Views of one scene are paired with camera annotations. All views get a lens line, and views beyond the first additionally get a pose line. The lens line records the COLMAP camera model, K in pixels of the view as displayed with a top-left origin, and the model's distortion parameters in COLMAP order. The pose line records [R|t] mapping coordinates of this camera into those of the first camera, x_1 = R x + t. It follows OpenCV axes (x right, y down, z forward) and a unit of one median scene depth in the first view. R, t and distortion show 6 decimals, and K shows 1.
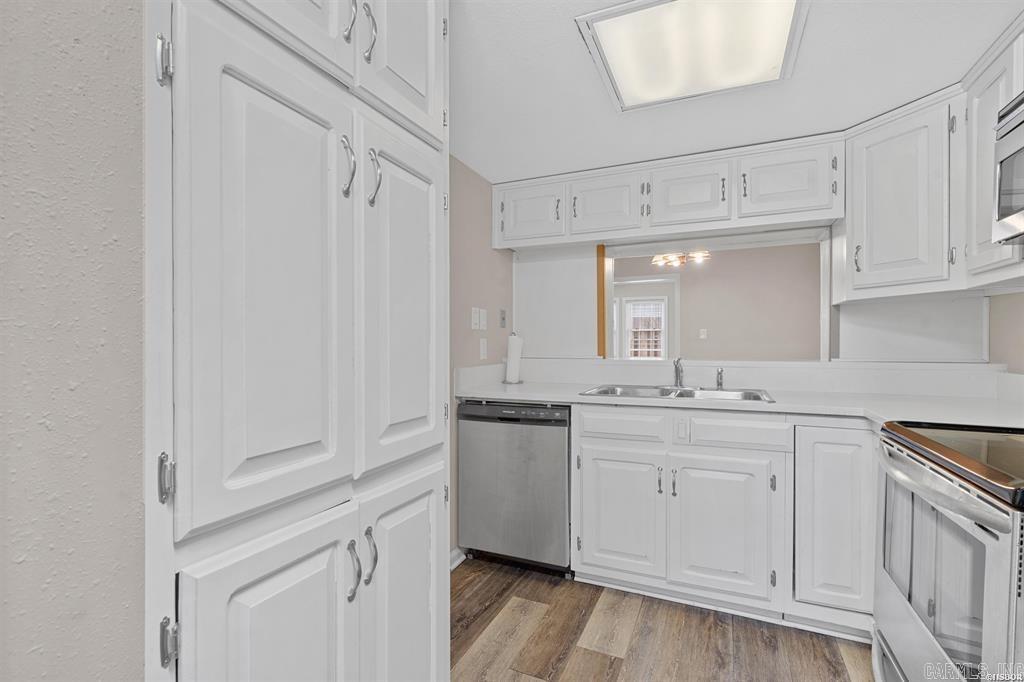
lens RADIAL K [[476.4, 0, 512.0], [0, 476.4, 341.0], [0, 0, 1]] dist [0.002011, 0.001276]
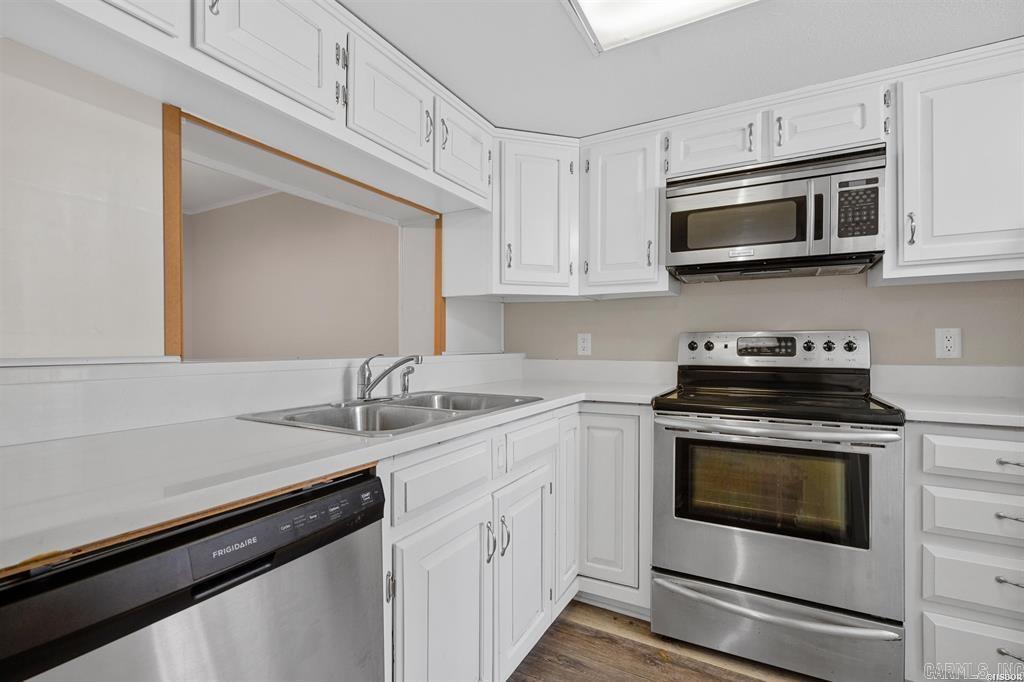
lens RADIAL K [[470.8, 0, 512.0], [0, 470.8, 341.0], [0, 0, 1]] dist [-0.001950, 0.001193]
pose [[0.063251, 0.007233, 0.997971, -0.307636], [-0.008094, 0.999945, -0.006734, 0.022714], [-0.997965, -0.007651, 0.063306, 0.899048]]
